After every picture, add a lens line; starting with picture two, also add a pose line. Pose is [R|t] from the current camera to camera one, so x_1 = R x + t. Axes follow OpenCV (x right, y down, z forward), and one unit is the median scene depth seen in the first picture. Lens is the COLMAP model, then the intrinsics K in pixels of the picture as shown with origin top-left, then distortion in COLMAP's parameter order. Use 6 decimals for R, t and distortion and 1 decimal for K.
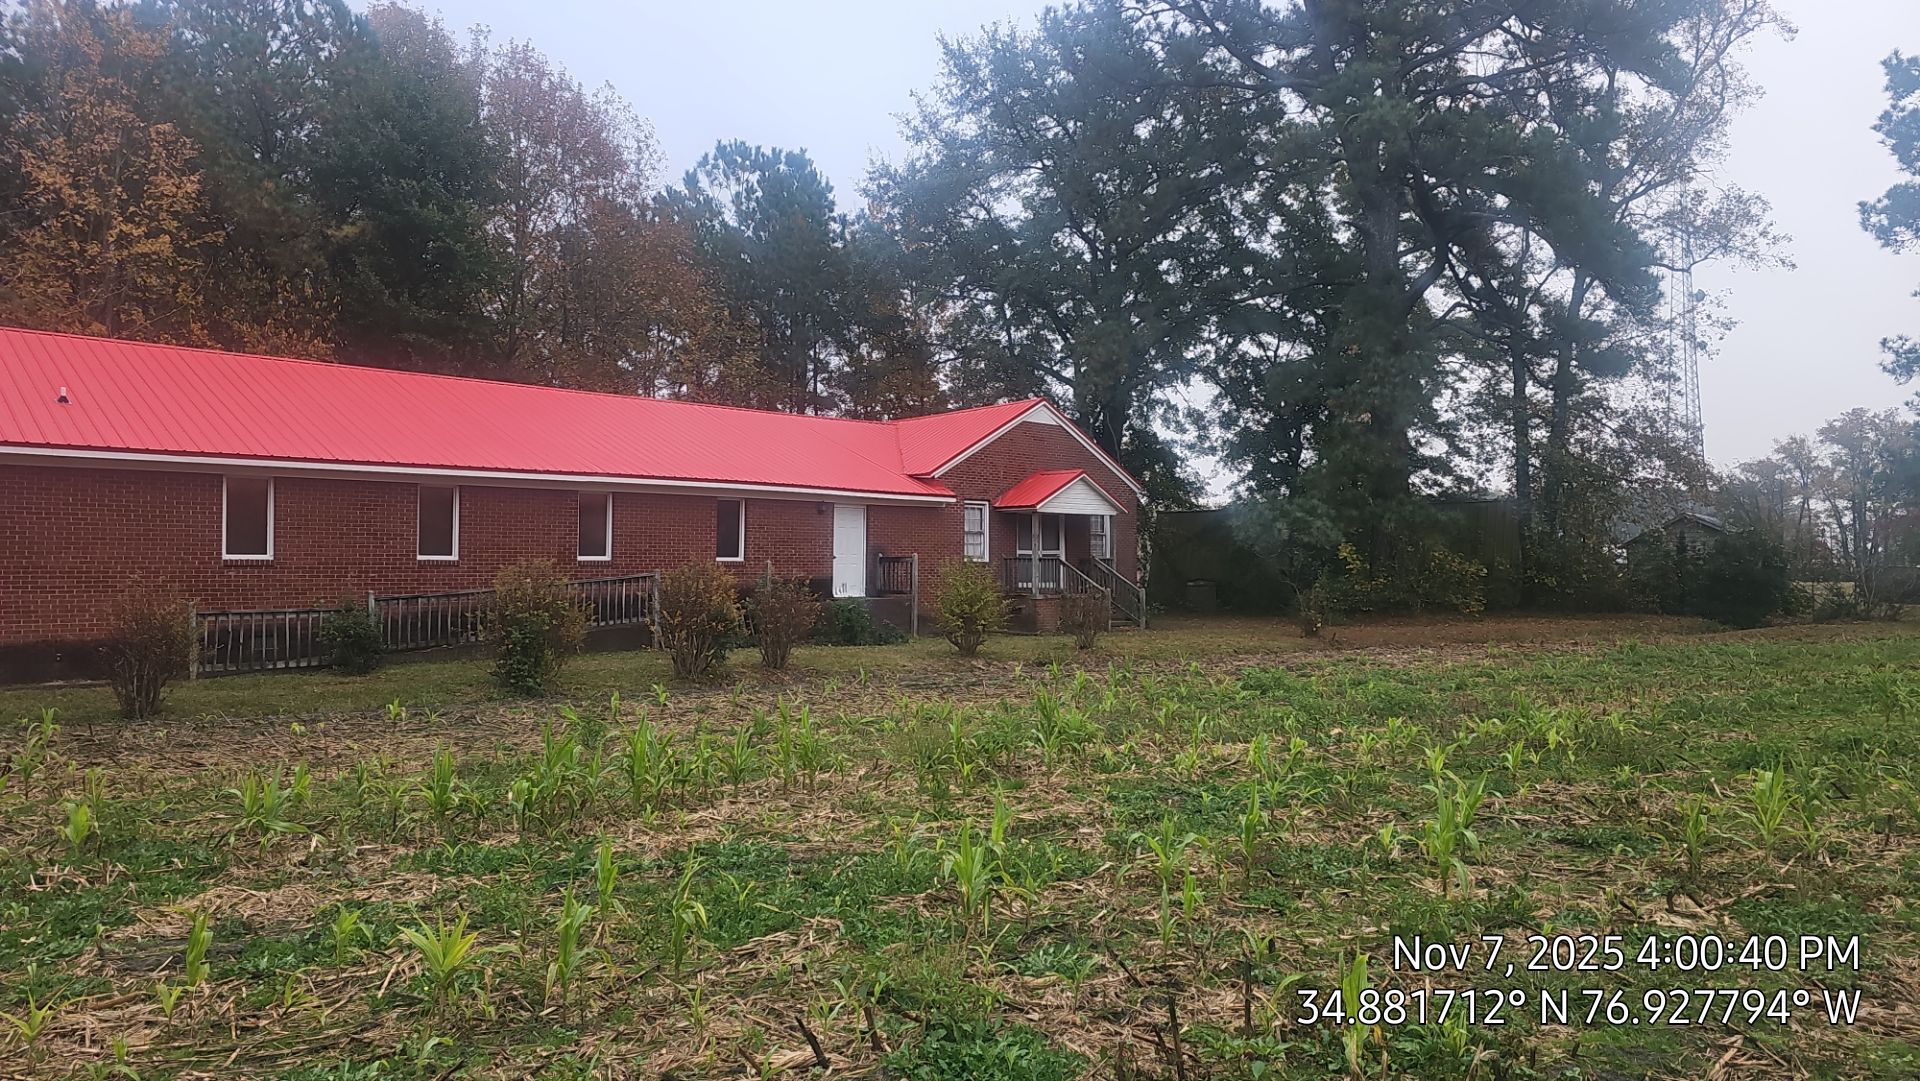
lens RADIAL K [[1238.8, 0, 960.0], [0, 1238.8, 540.5], [0, 0, 1]] dist [0.092234, -0.096380]
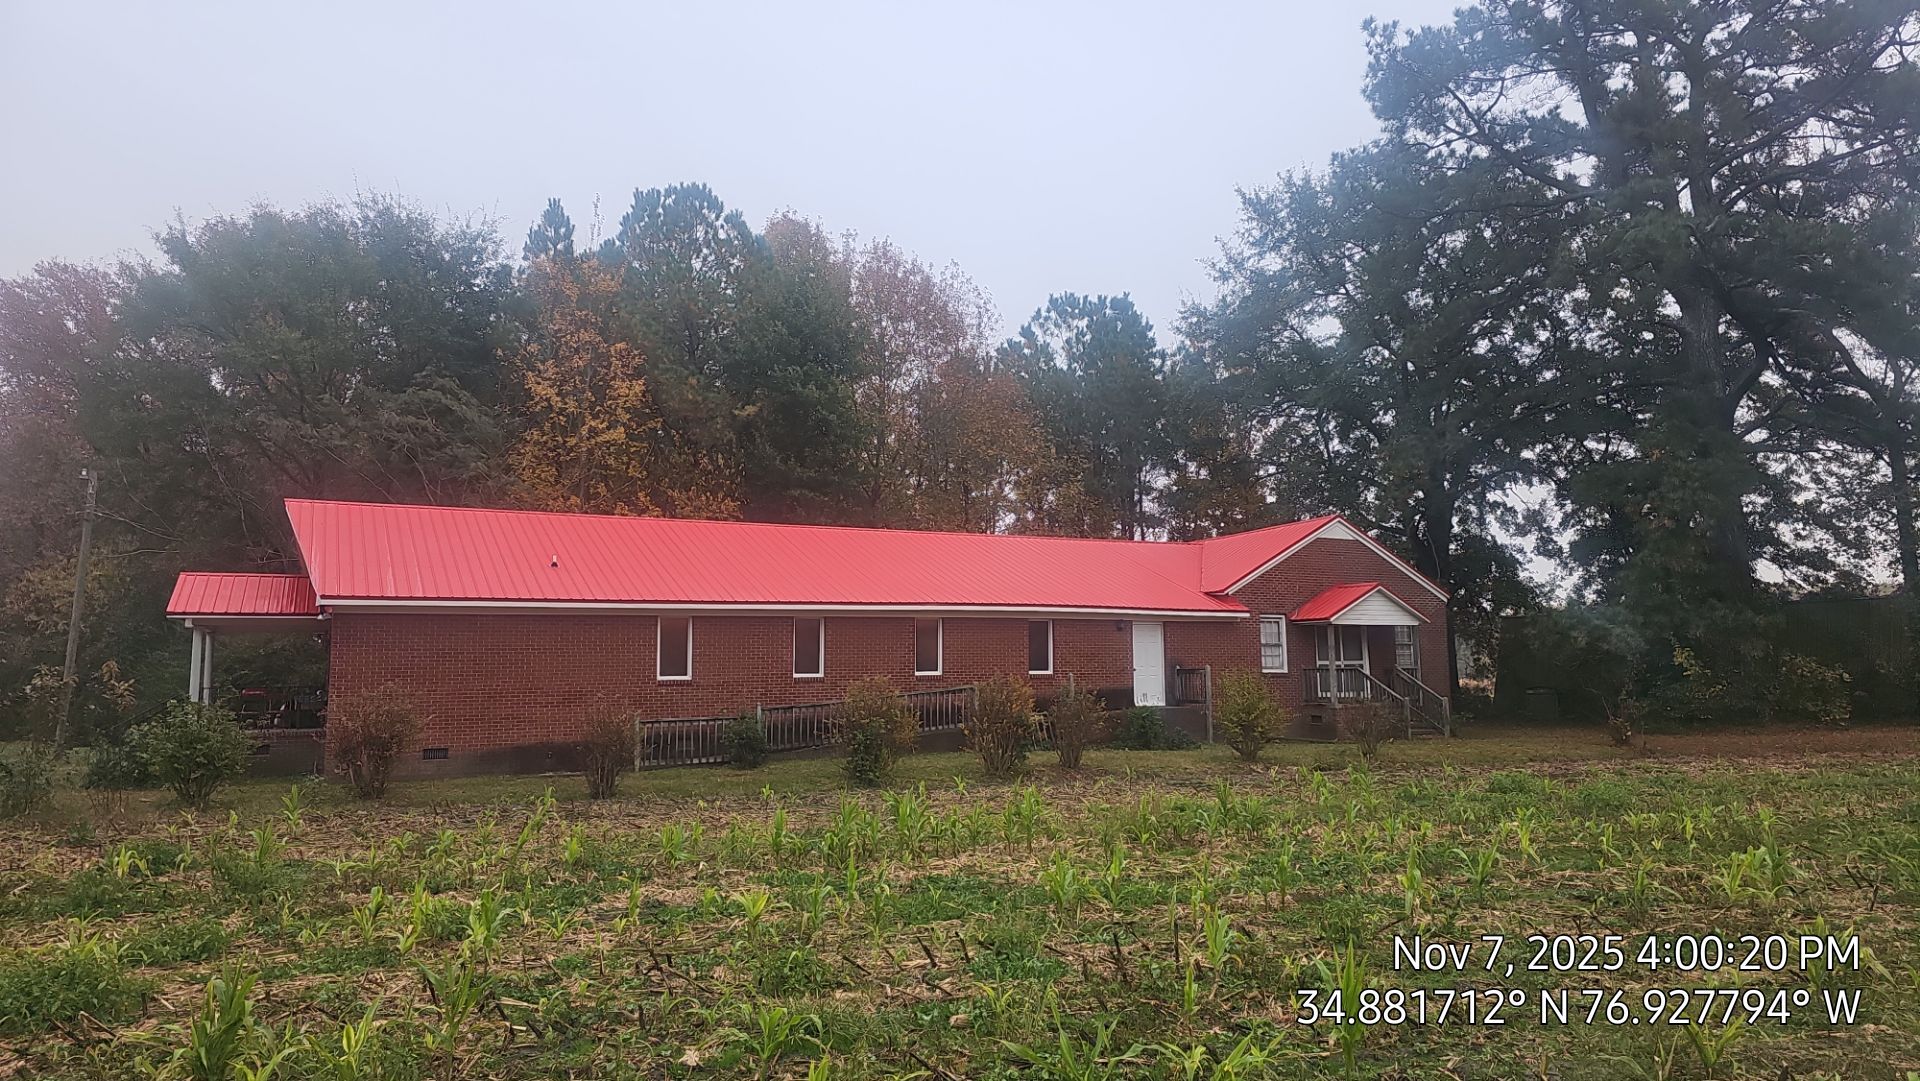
lens RADIAL K [[1238.8, 0, 960.0], [0, 1238.8, 540.5], [0, 0, 1]] dist [0.092234, -0.096380]
pose [[0.956594, -0.045034, -0.287925, 0.062849], [0.019790, 0.995746, -0.089991, -0.004289], [0.290752, 0.080387, 0.953415, -0.101021]]
